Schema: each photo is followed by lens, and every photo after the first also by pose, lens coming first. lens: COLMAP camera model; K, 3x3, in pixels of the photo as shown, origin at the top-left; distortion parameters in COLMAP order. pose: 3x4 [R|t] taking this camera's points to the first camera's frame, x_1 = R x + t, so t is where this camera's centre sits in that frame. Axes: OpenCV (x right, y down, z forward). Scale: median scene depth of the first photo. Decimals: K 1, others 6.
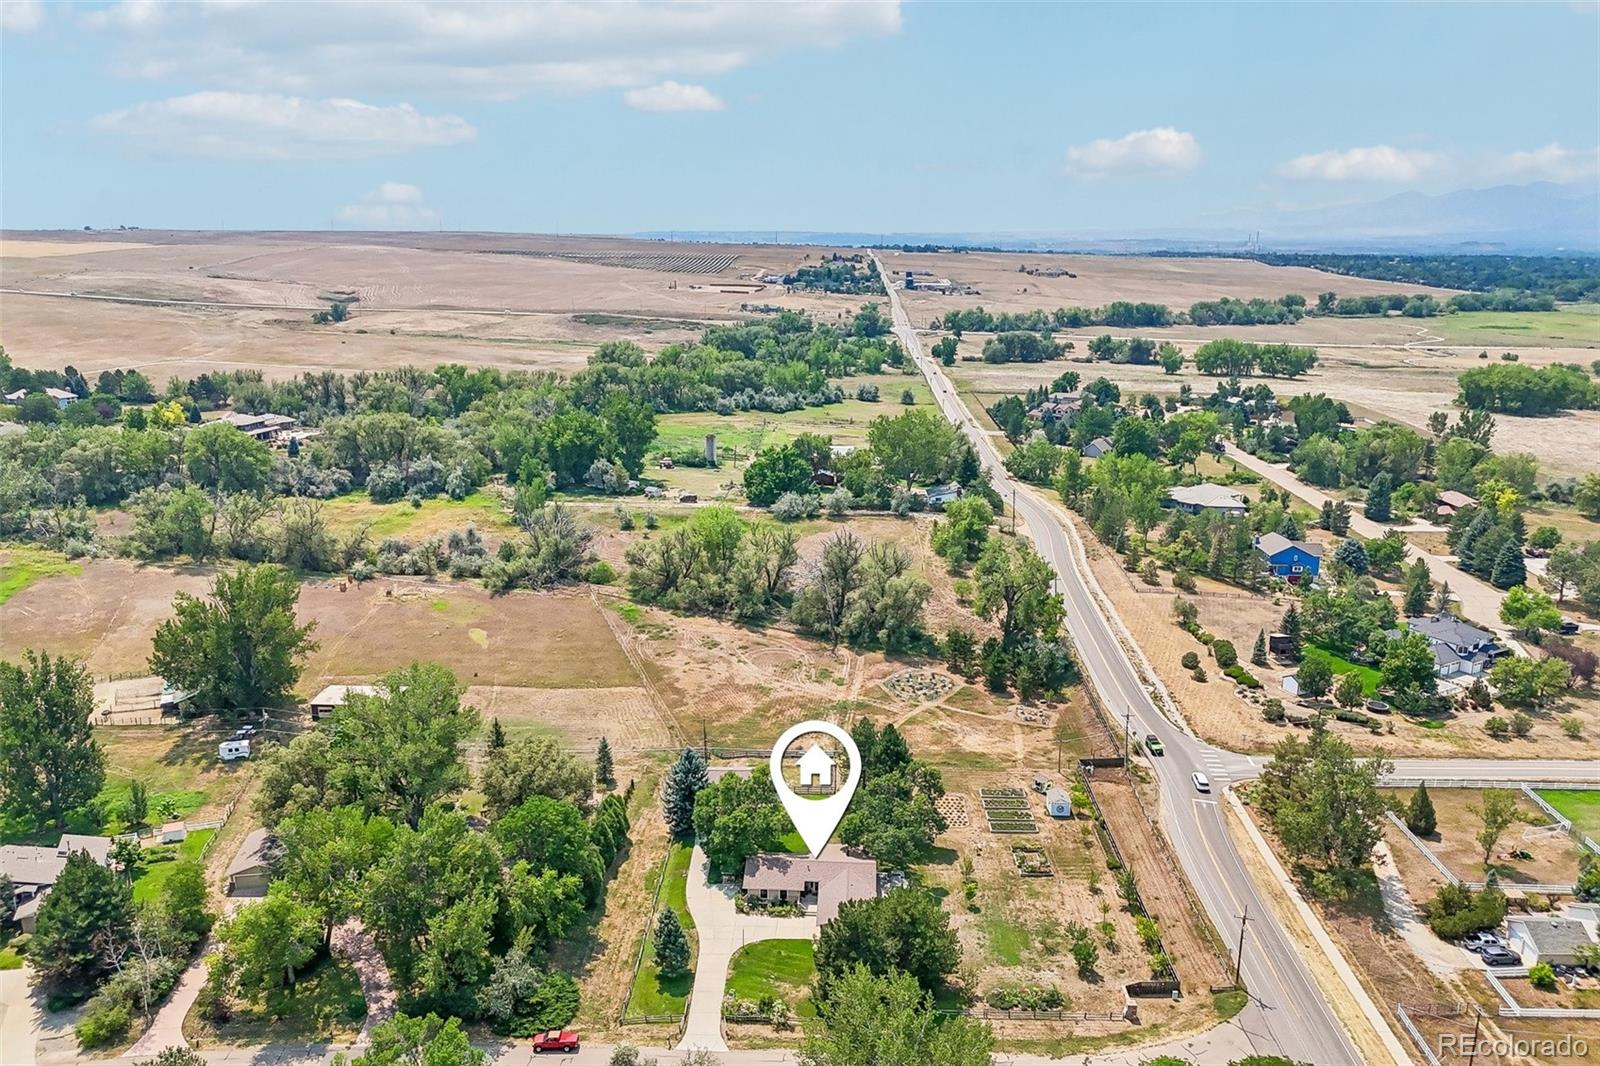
lens RADIAL K [[1169.6, 0, 798.8], [0, 1169.6, 535.2], [0, 0, 1]] dist [0.076766, -0.094493]
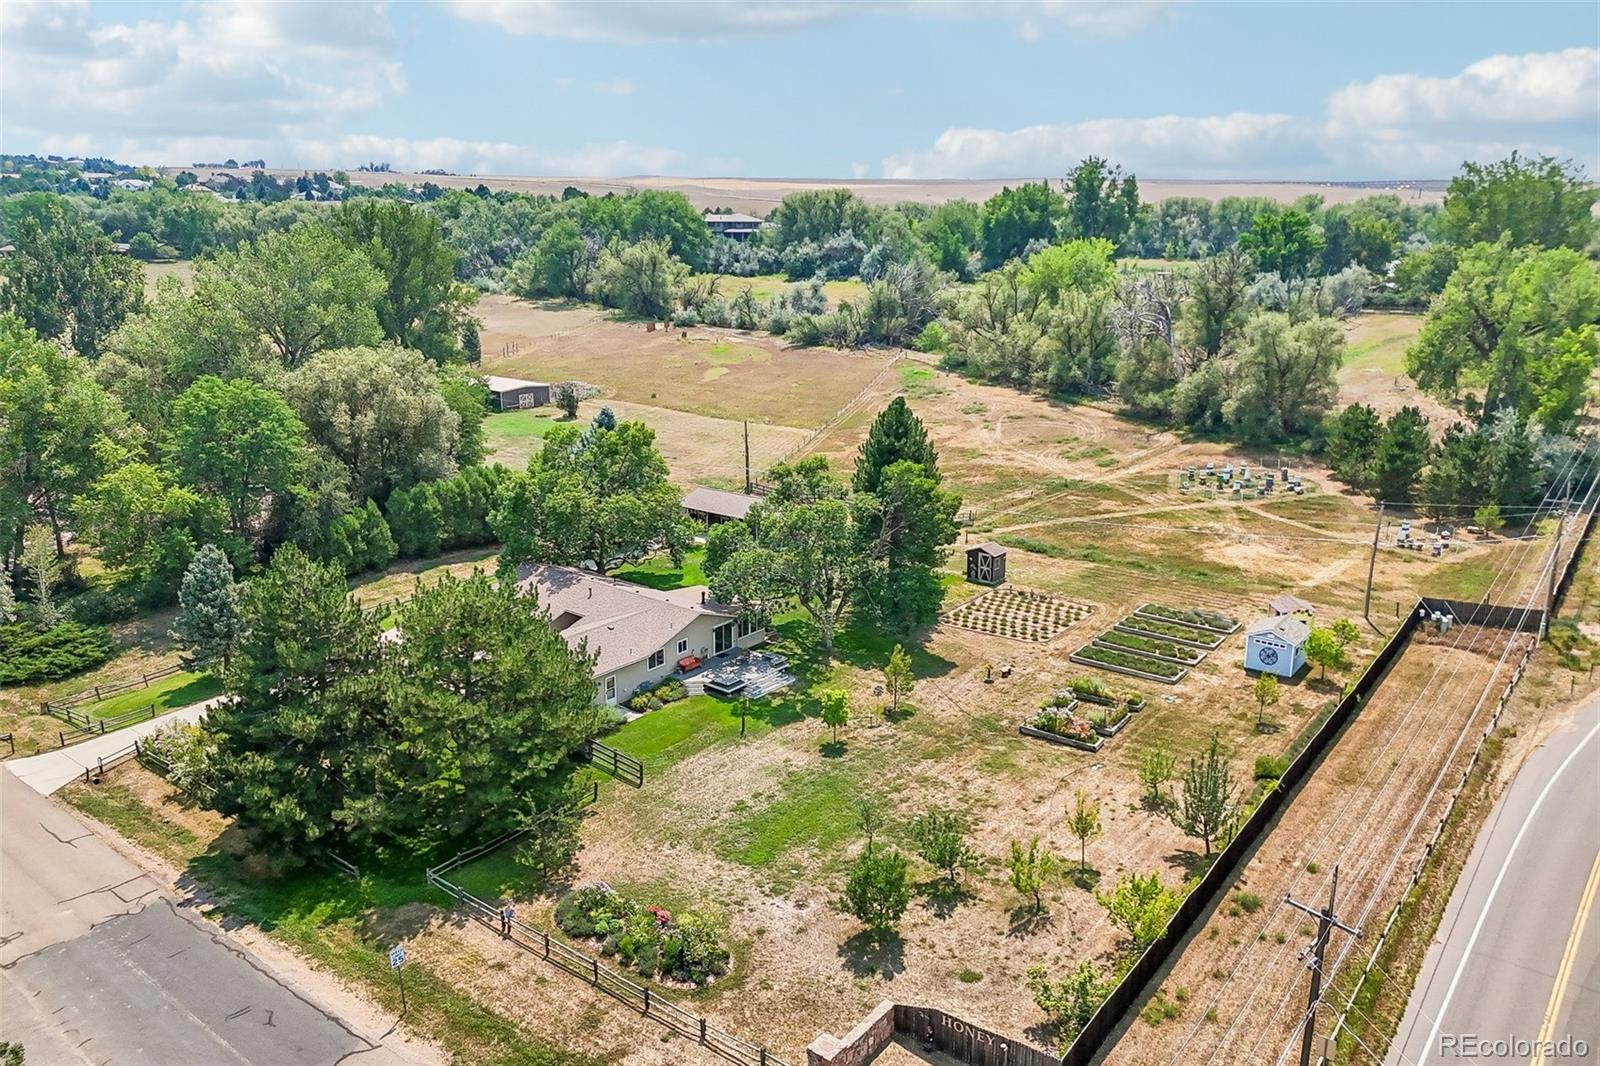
lens RADIAL K [[1169.6, 0, 804.7], [0, 1169.6, 536.7], [0, 0, 1]] dist [0.076766, -0.094493]
pose [[0.812121, 0.156847, -0.562013, 0.176587], [-0.145457, 0.987206, 0.065322, 0.104135], [0.565068, 0.028699, 0.824545, 0.311977]]
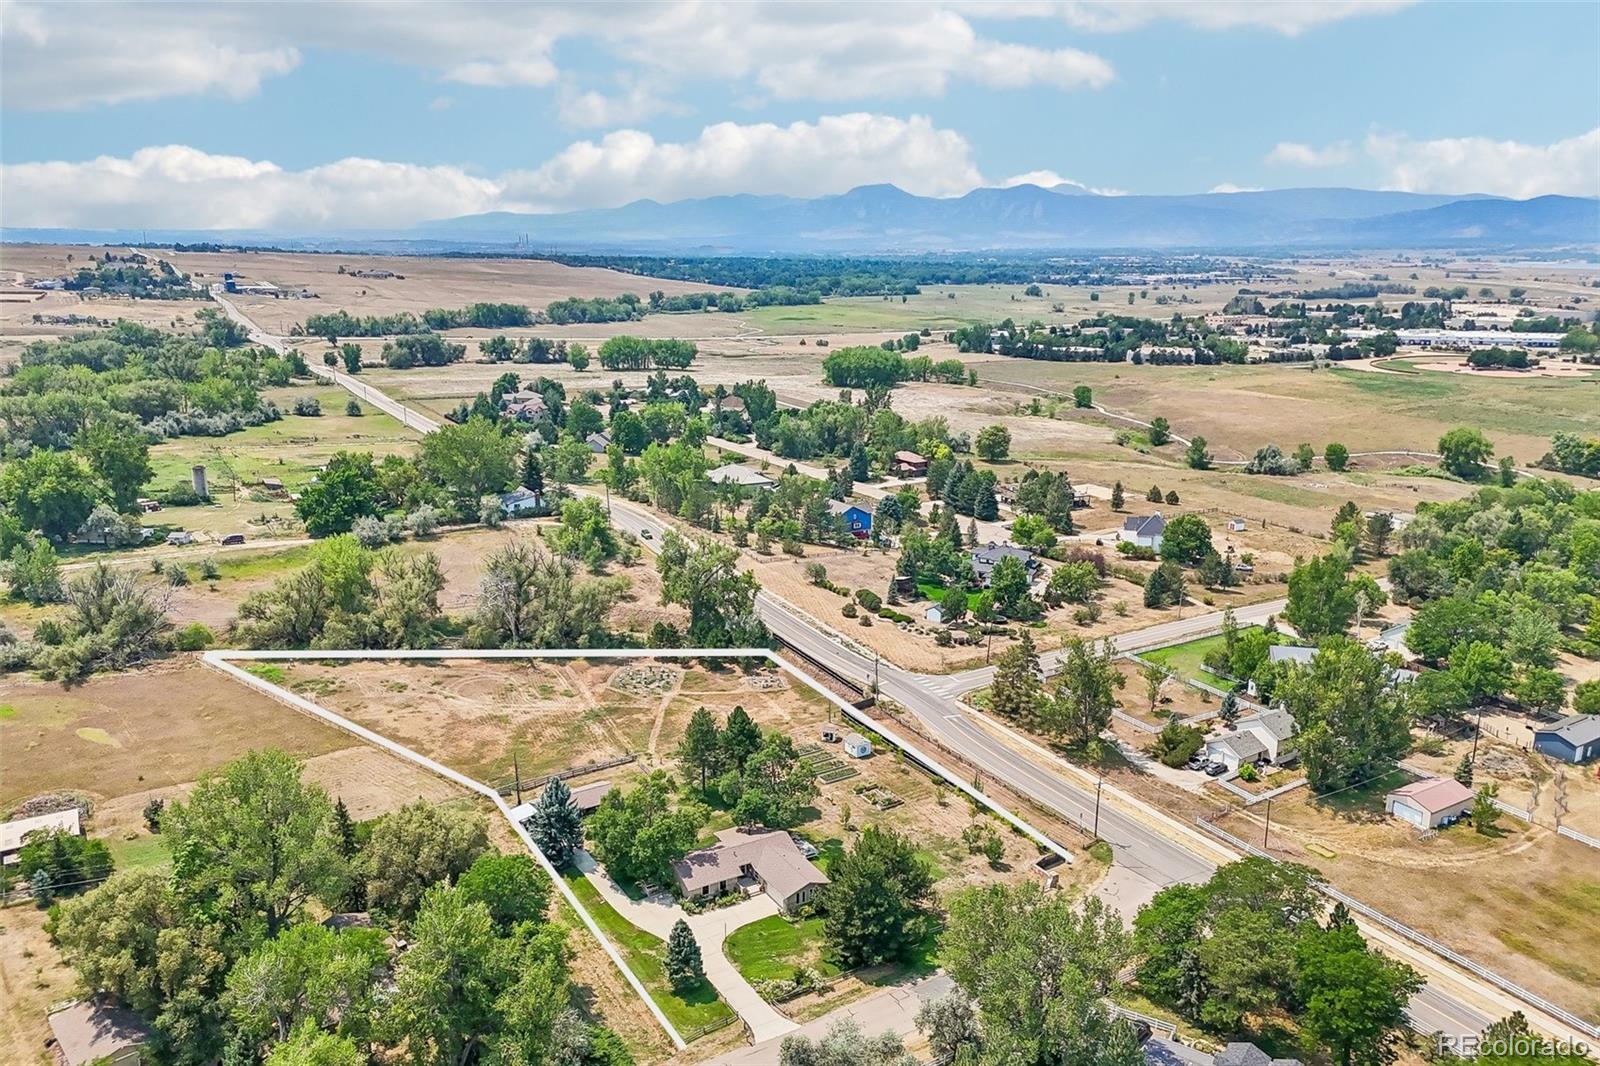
lens RADIAL K [[1169.6, 0, 804.6], [0, 1169.6, 525.7], [0, 0, 1]] dist [0.076766, -0.094493]
pose [[0.830710, -0.128726, 0.541619, -0.227058], [0.133184, 0.990601, 0.031163, -0.013231], [-0.540540, 0.046247, 0.840047, 0.041573]]
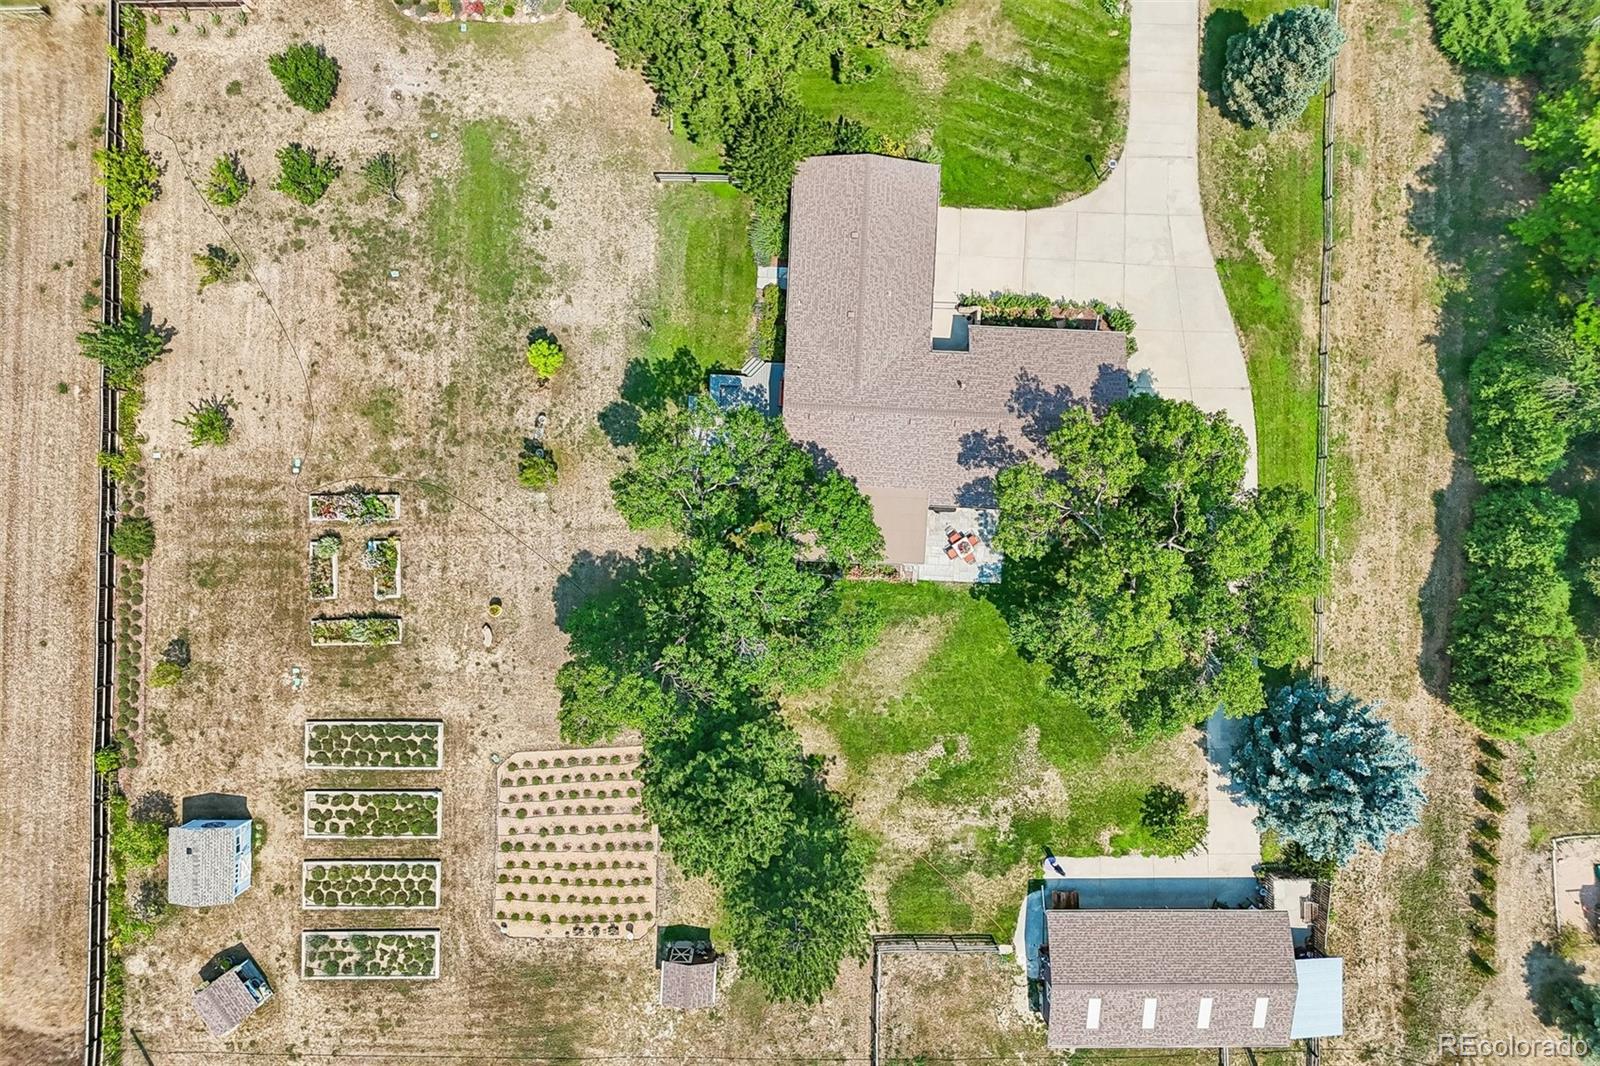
lens RADIAL K [[1169.6, 0, 798.9], [0, 1169.6, 520.6], [0, 0, 1]] dist [0.076766, -0.094493]
pose [[-0.999460, 0.013006, -0.030180, 0.035417], [-0.032440, -0.243548, 0.969346, -0.044644], [0.005257, 0.969802, 0.243838, 0.464691]]
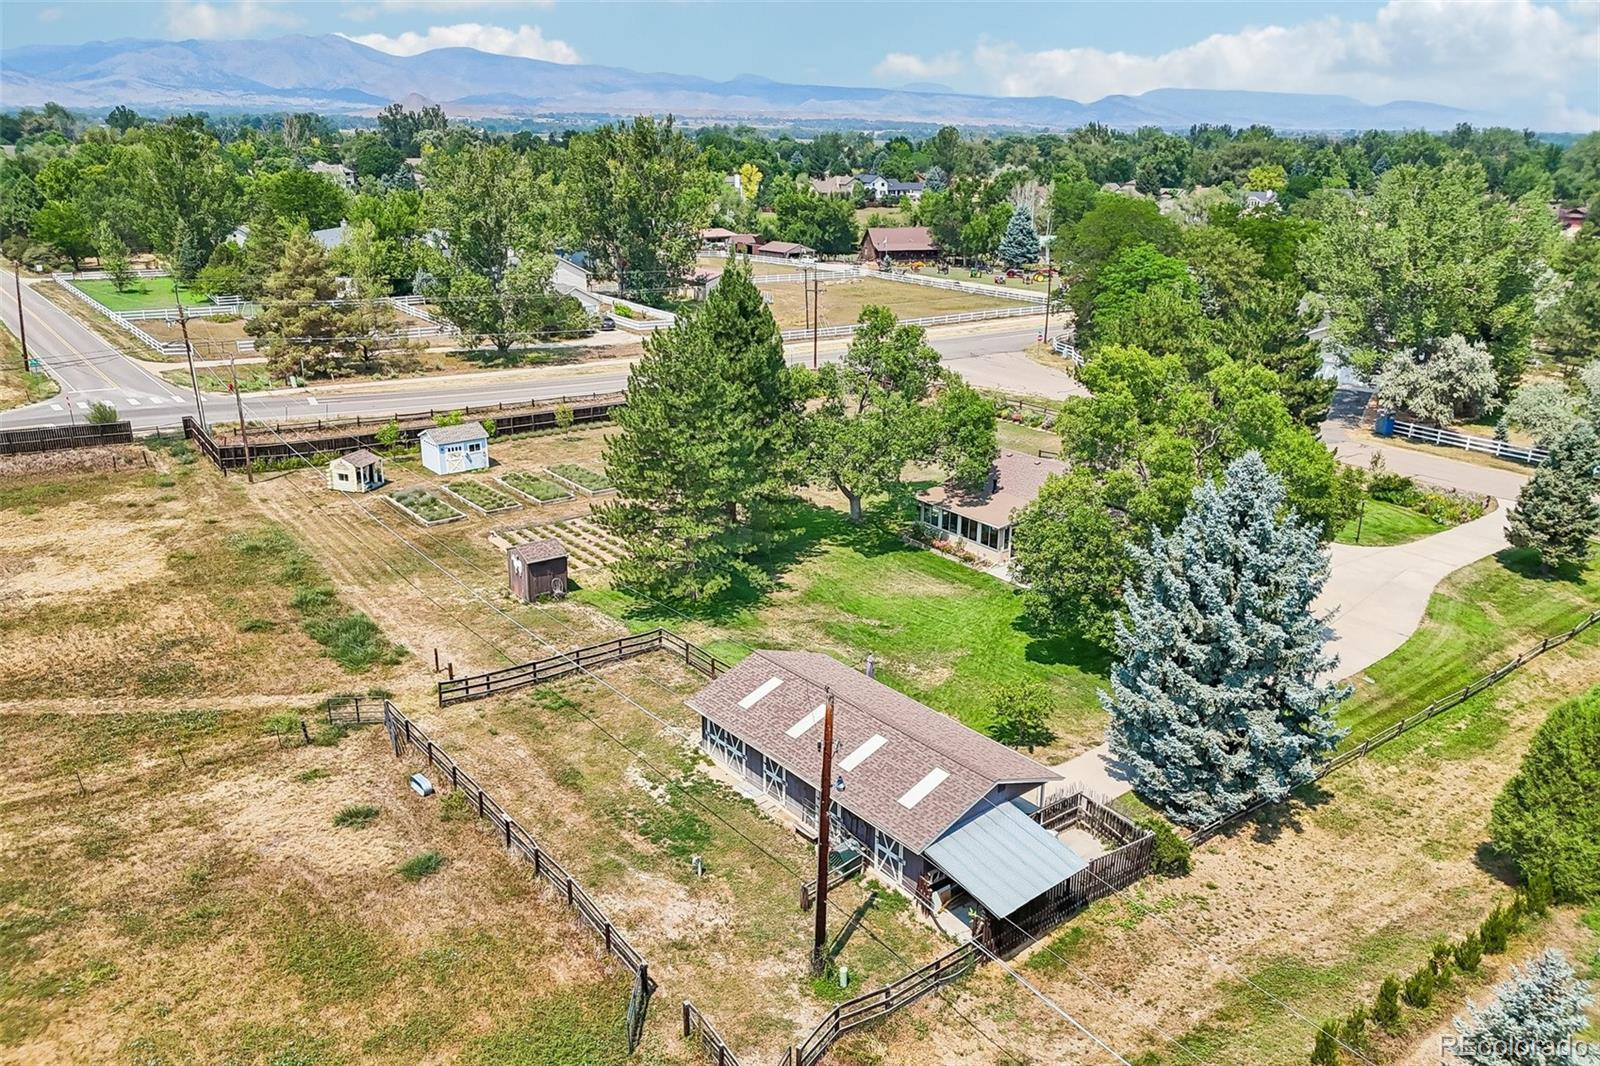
lens RADIAL K [[1169.6, 0, 809.1], [0, 1169.6, 532.6], [0, 0, 1]] dist [0.076766, -0.094493]
pose [[-0.650012, -0.248965, 0.717984, -0.113616], [0.178456, 0.868380, 0.462677, 0.039095], [-0.738673, 0.428874, -0.520028, 0.646057]]
